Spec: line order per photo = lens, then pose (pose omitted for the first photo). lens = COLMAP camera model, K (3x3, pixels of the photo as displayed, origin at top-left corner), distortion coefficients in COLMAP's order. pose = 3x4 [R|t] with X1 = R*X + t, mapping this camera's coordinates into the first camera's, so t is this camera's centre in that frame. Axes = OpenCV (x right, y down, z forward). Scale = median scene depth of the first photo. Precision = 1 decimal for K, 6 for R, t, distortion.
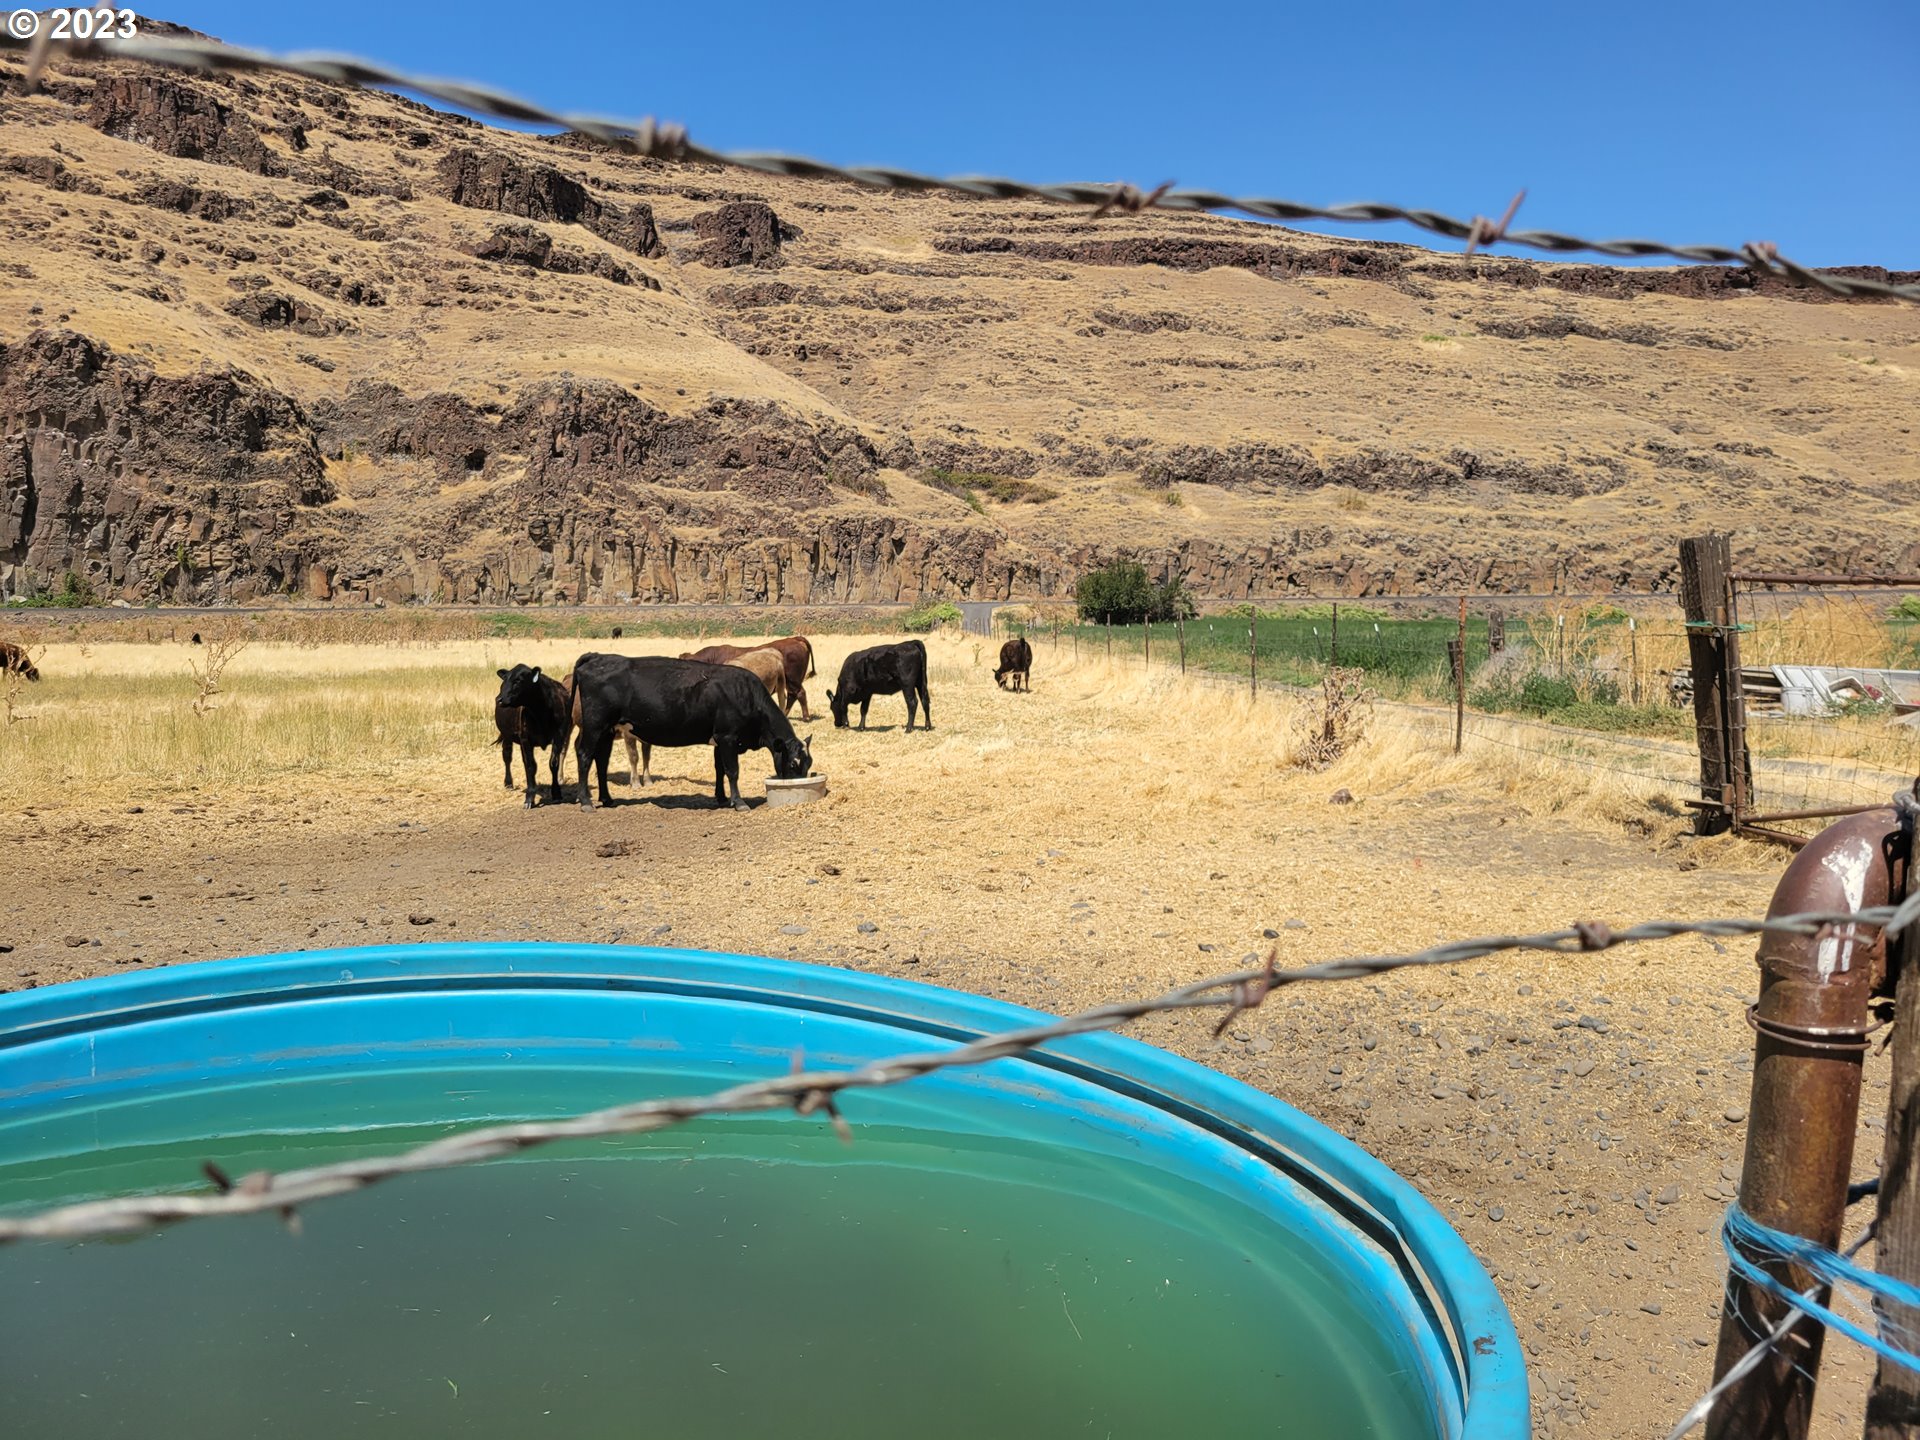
lens RADIAL K [[1539.7, 0, 968.6], [0, 1539.7, 730.4], [0, 0, 1]] dist [0.053744, -0.015364]
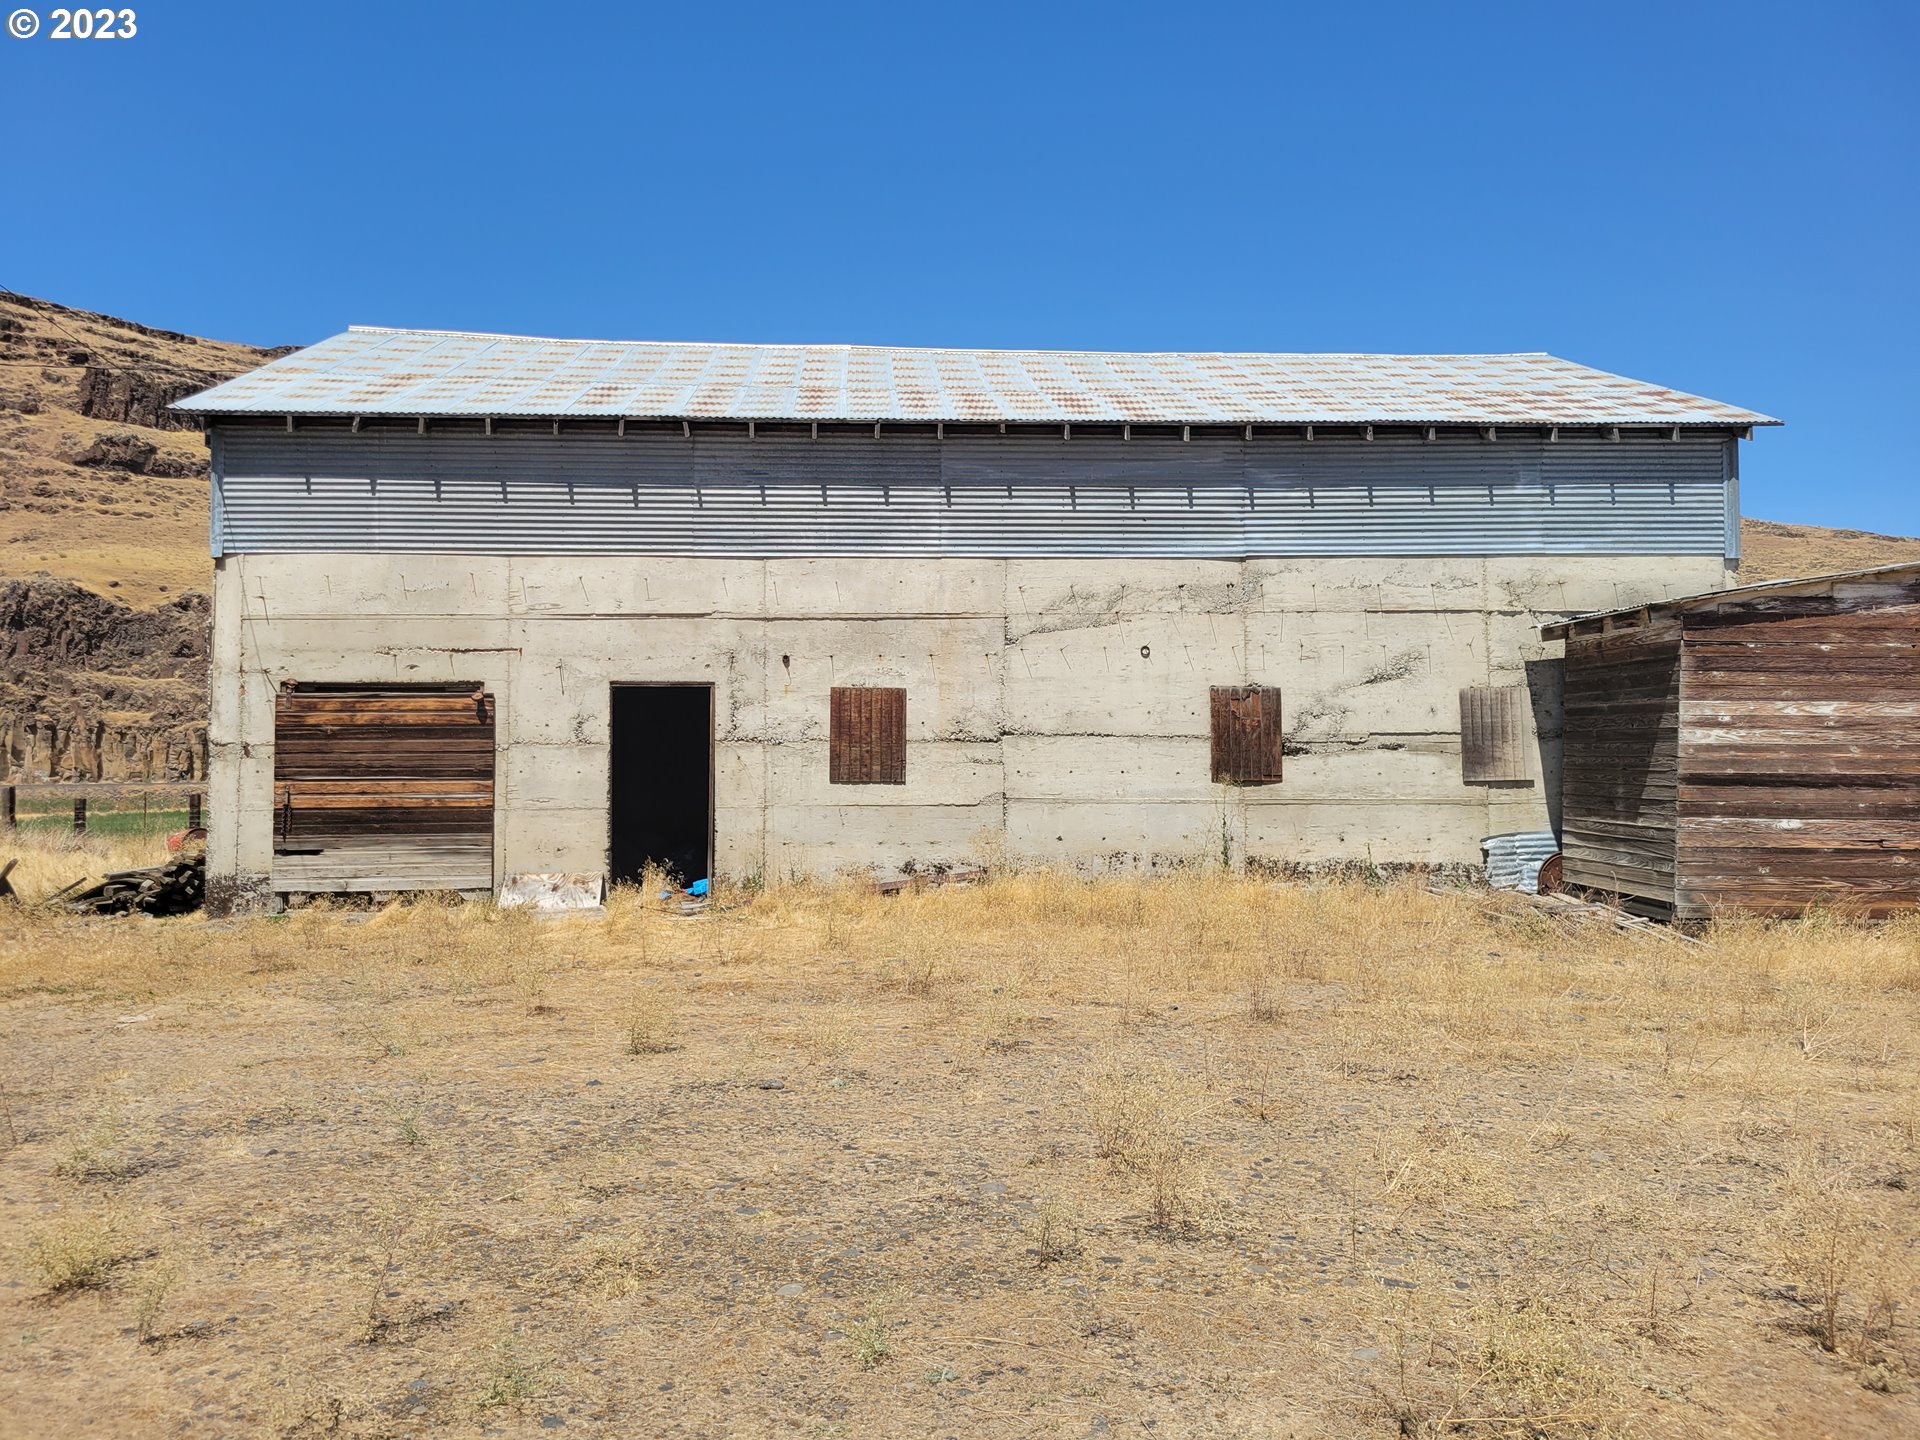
lens RADIAL K [[1539.7, 0, 968.6], [0, 1539.7, 730.4], [0, 0, 1]] dist [0.053744, -0.015364]
pose [[0.999671, -0.001510, -0.025617, 0.441973], [-0.001206, 0.994403, -0.105645, -0.002664], [0.025633, 0.105641, 0.994074, -0.079789]]
